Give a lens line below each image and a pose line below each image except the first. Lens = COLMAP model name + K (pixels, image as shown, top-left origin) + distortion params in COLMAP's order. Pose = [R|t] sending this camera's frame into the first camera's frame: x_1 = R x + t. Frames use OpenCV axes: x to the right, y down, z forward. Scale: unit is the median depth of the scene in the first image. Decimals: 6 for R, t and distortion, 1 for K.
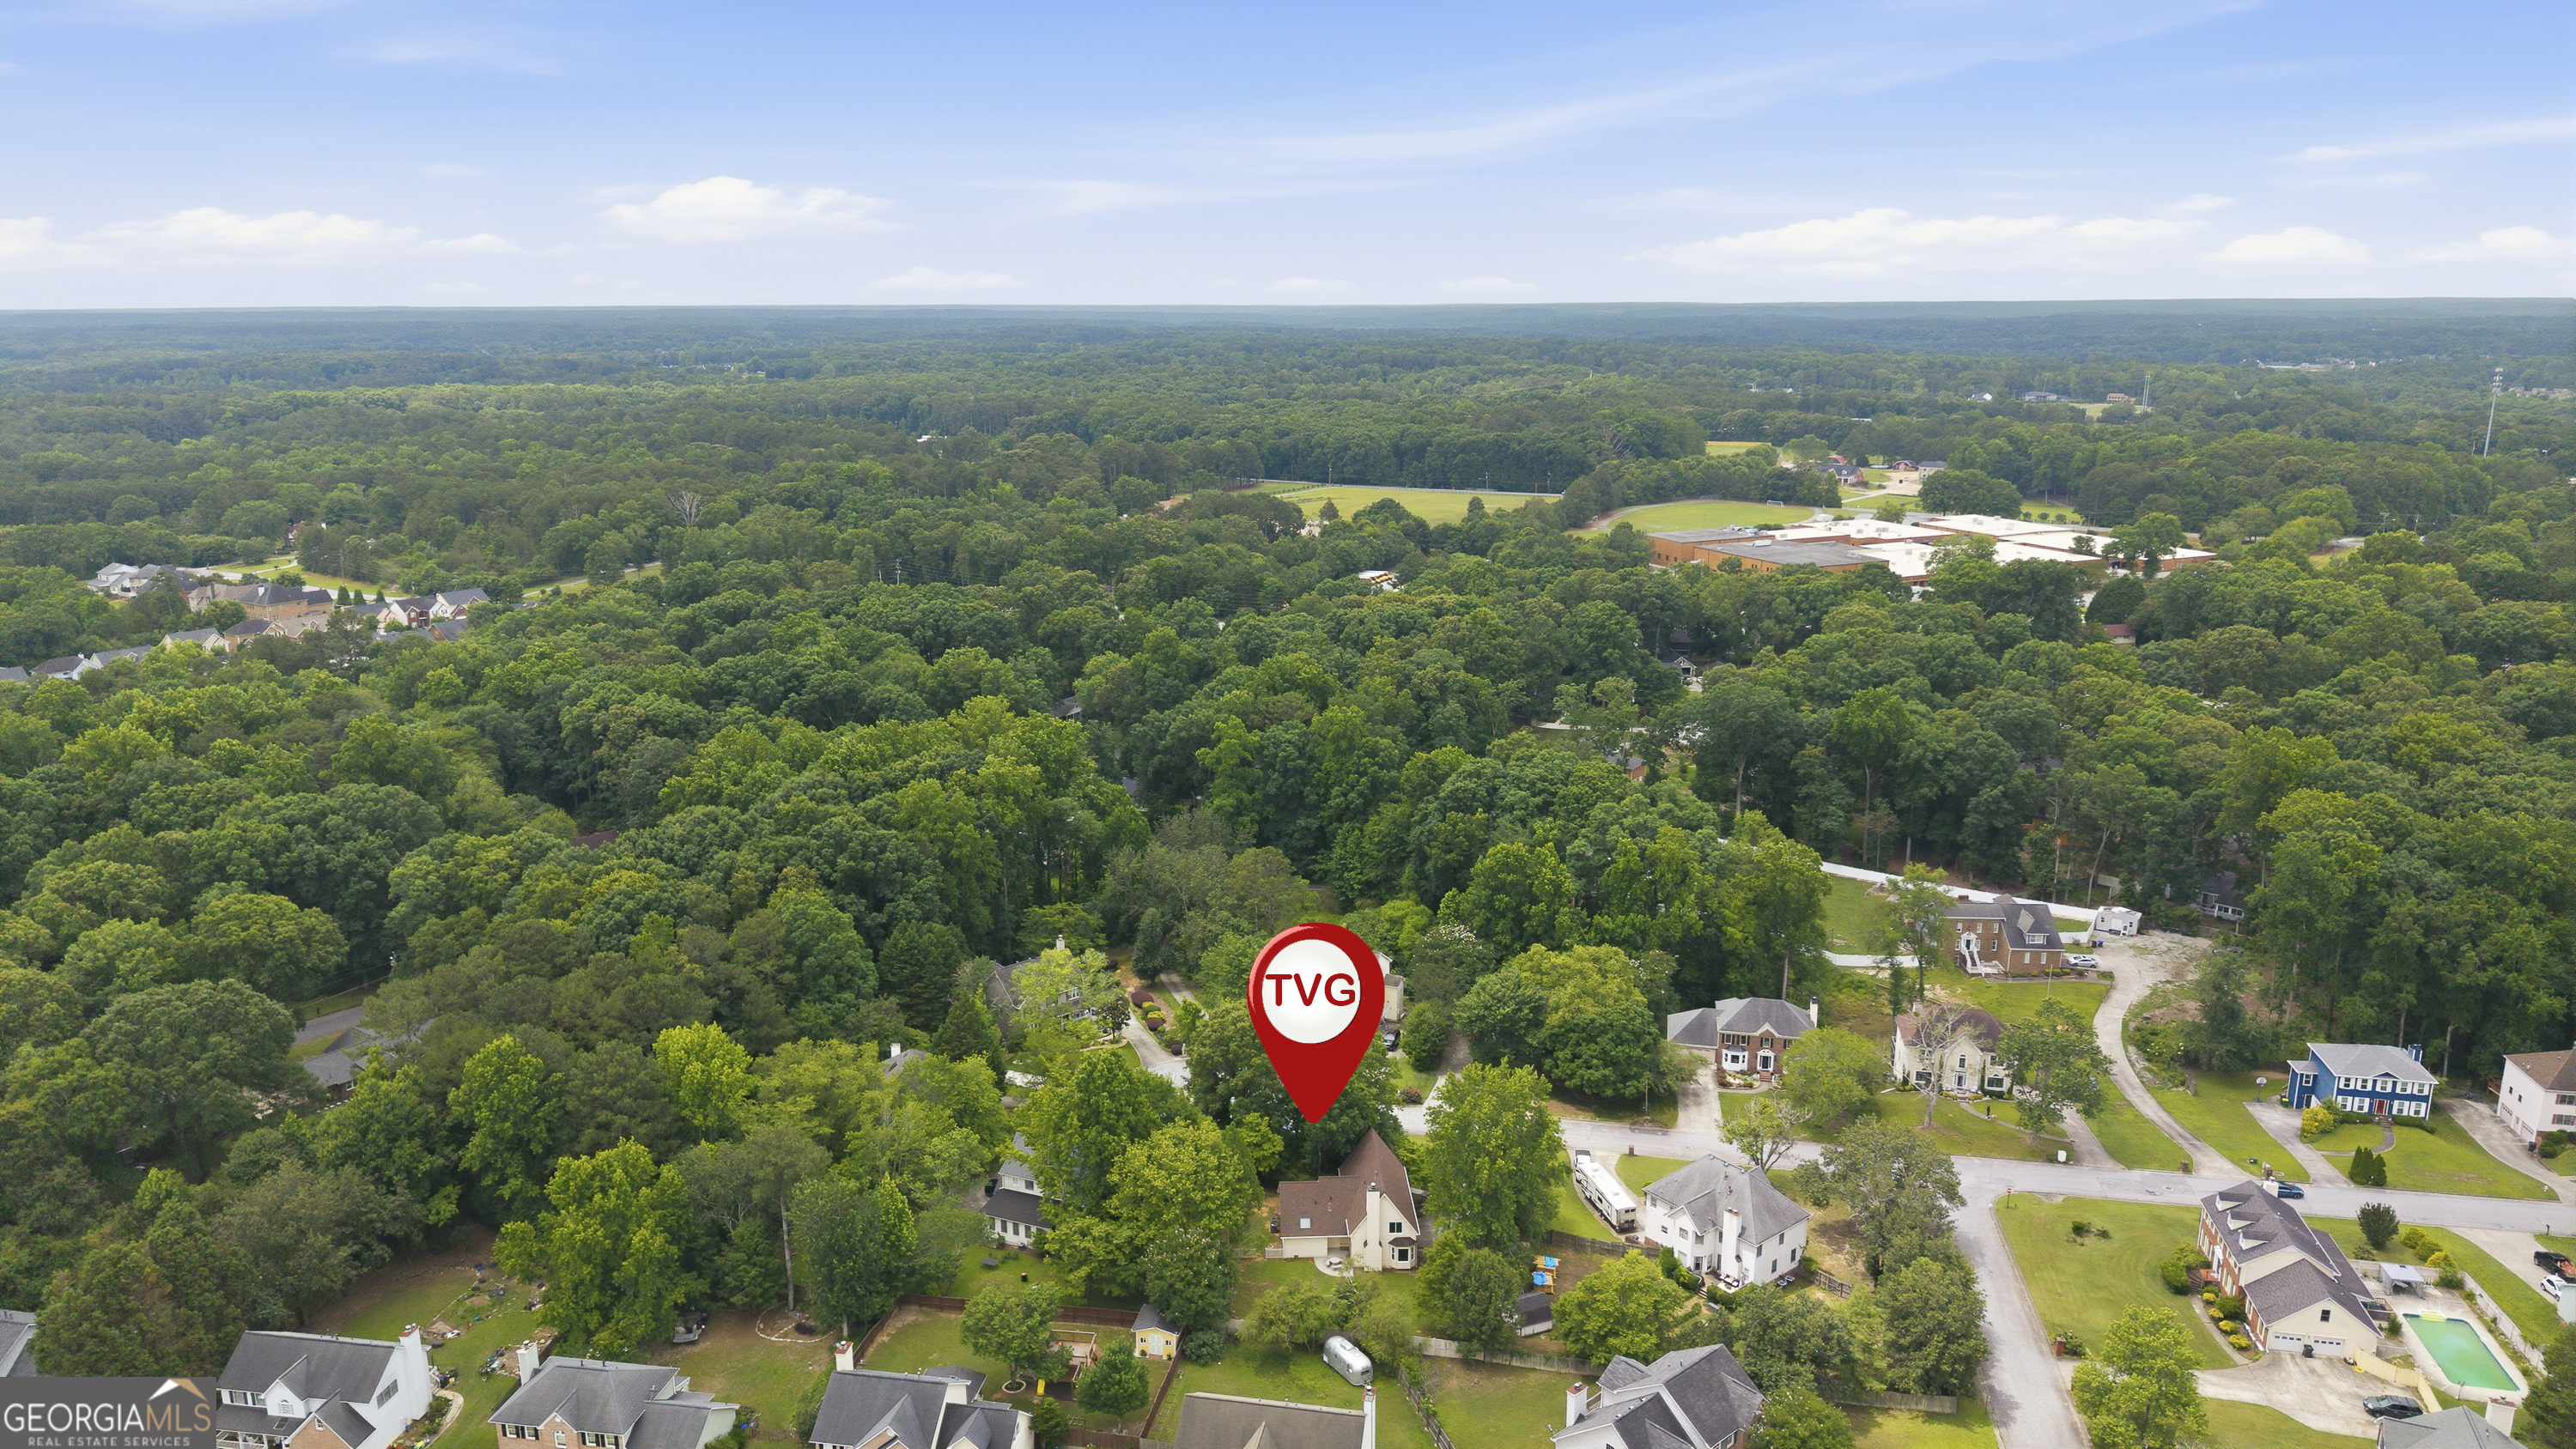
lens RADIAL K [[1774.4, 0, 1288.2], [0, 1774.4, 717.9], [0, 0, 1]] dist [0.052944, -0.001159]
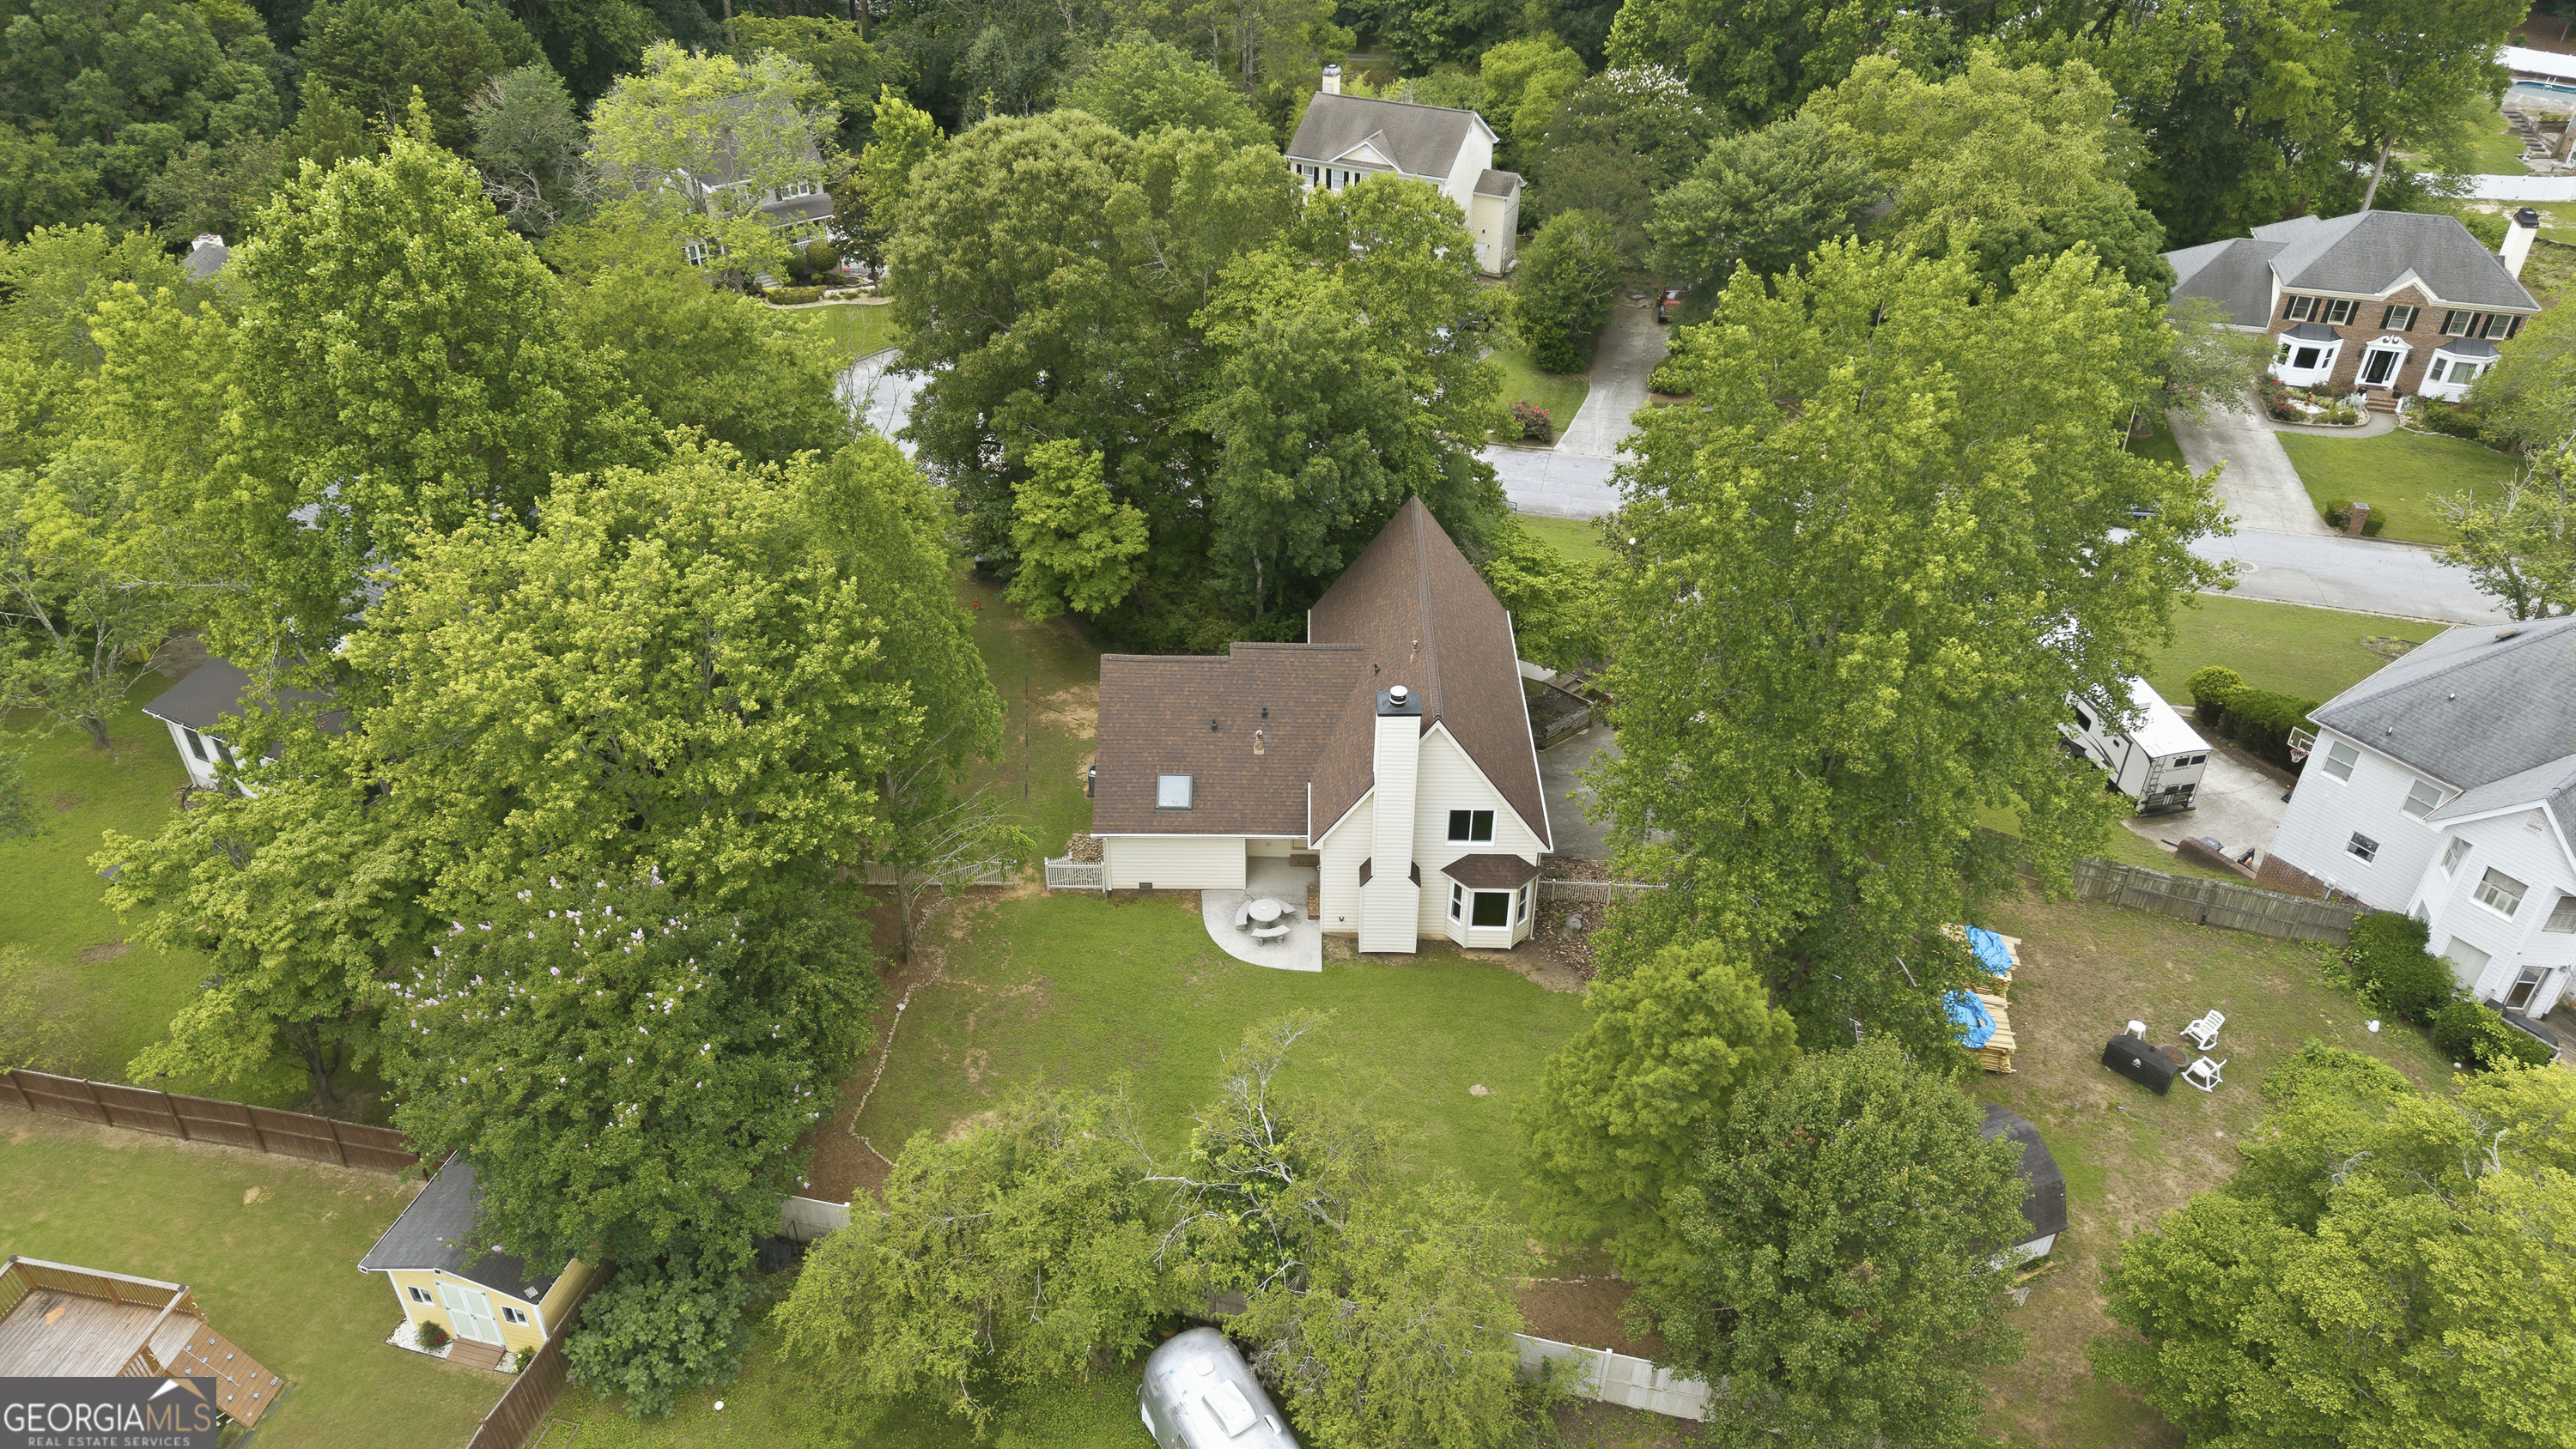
lens RADIAL K [[1774.4, 0, 1285.6], [0, 1774.4, 723.2], [0, 0, 1]] dist [0.052944, -0.001159]
pose [[0.998299, 0.038120, -0.044107, 0.039882], [-0.020520, 0.937939, 0.346191, 0.160208], [0.054566, -0.344698, 0.937127, 0.690976]]
